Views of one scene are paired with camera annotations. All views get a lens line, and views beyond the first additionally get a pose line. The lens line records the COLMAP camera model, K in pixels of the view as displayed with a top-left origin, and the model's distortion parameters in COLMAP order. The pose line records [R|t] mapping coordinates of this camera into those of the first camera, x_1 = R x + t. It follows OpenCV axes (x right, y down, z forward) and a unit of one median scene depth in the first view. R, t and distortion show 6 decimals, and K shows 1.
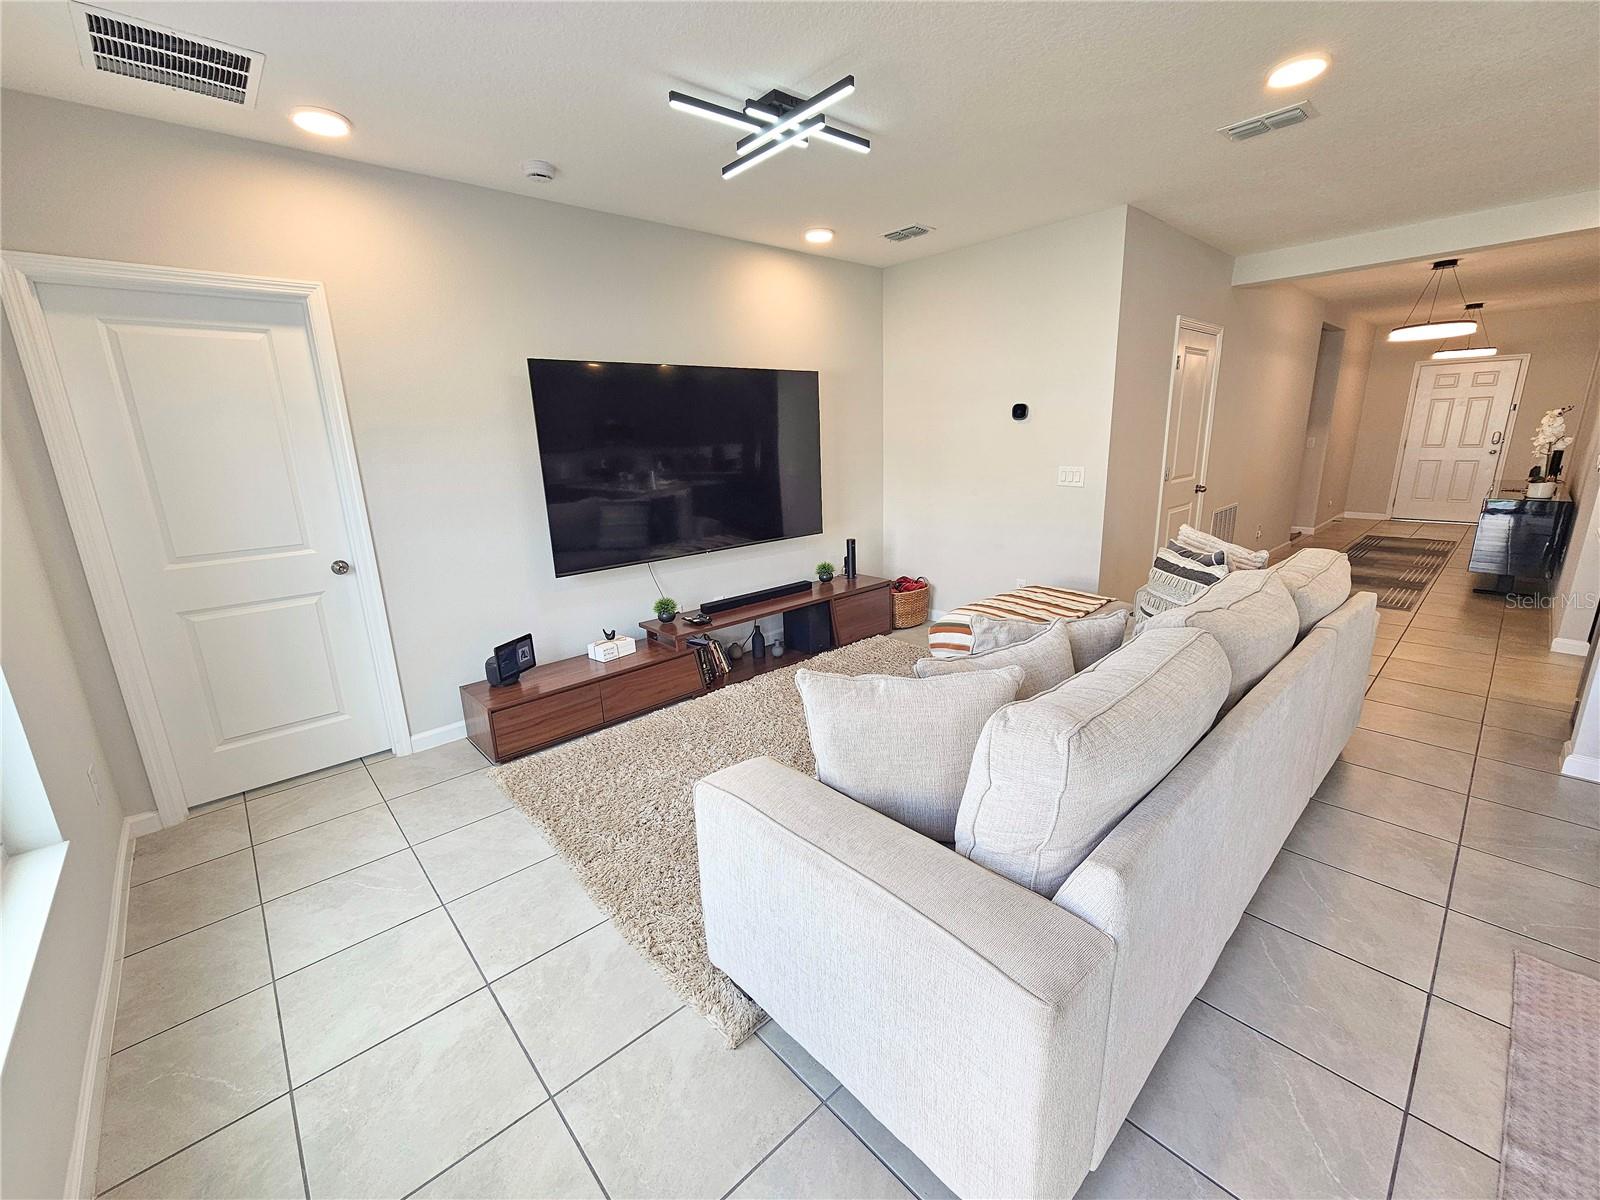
lens RADIAL K [[667.0, 0, 804.8], [0, 667.0, 601.3], [0, 0, 1]] dist [0.001417, 0.001847]
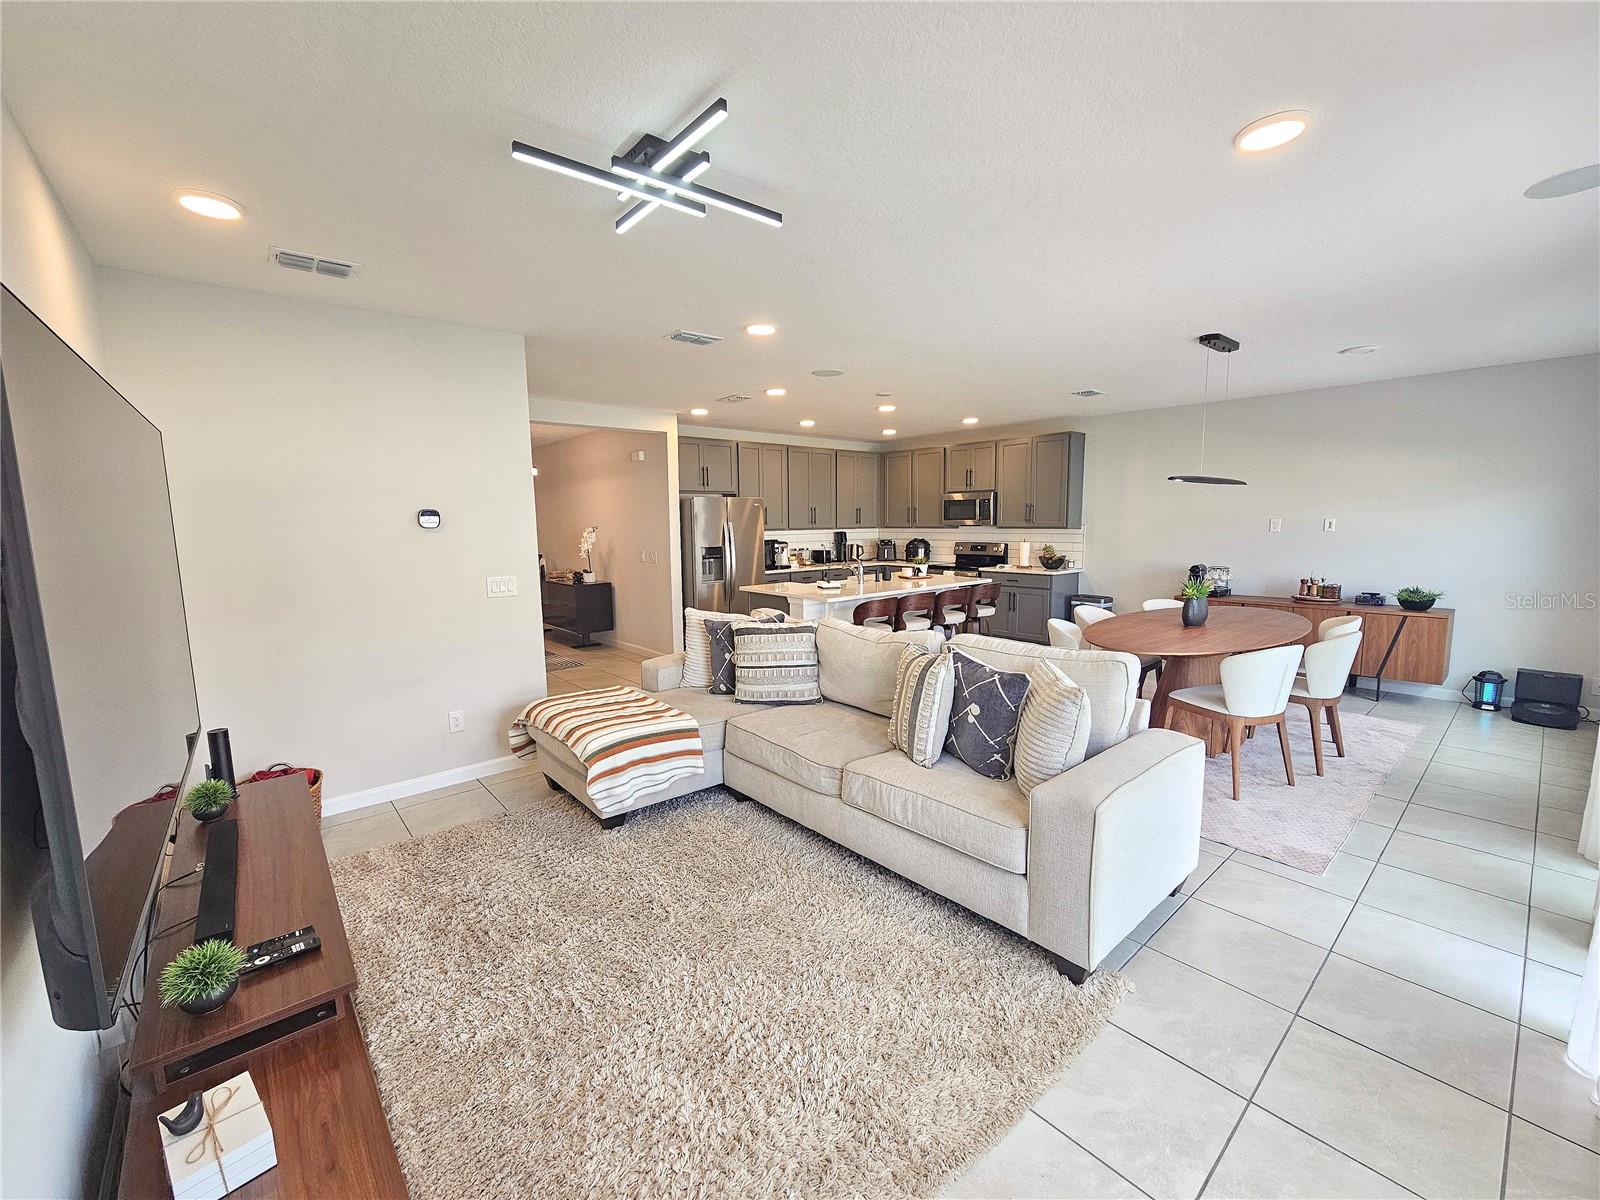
lens RADIAL K [[667.0, 0, 794.3], [0, 667.0, 604.6], [0, 0, 1]] dist [0.001417, 0.001847]
pose [[0.029845, -0.097694, 0.994769, -0.476115], [0.253512, 0.963411, 0.087009, -0.121529], [-0.966872, 0.249589, 0.053520, 0.483619]]
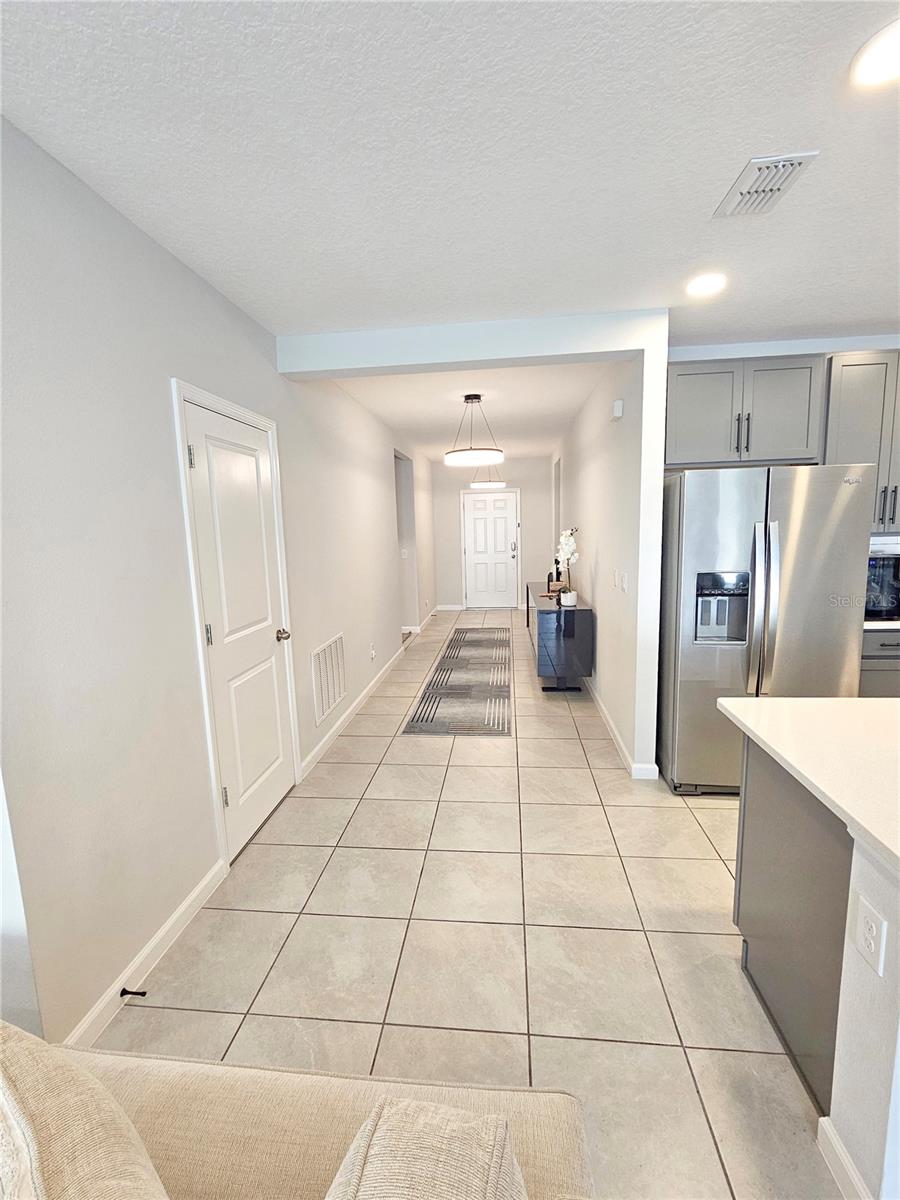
lens RADIAL K [[500.3, 0, 449.0], [0, 500.3, 593.7], [0, 0, 1]] dist [0.001417, 0.001847]
pose [[0.759225, -0.083850, 0.645404, 0.398359], [0.168551, 0.983165, -0.070545, -0.150058], [-0.628623, 0.162343, 0.760577, 0.484376]]
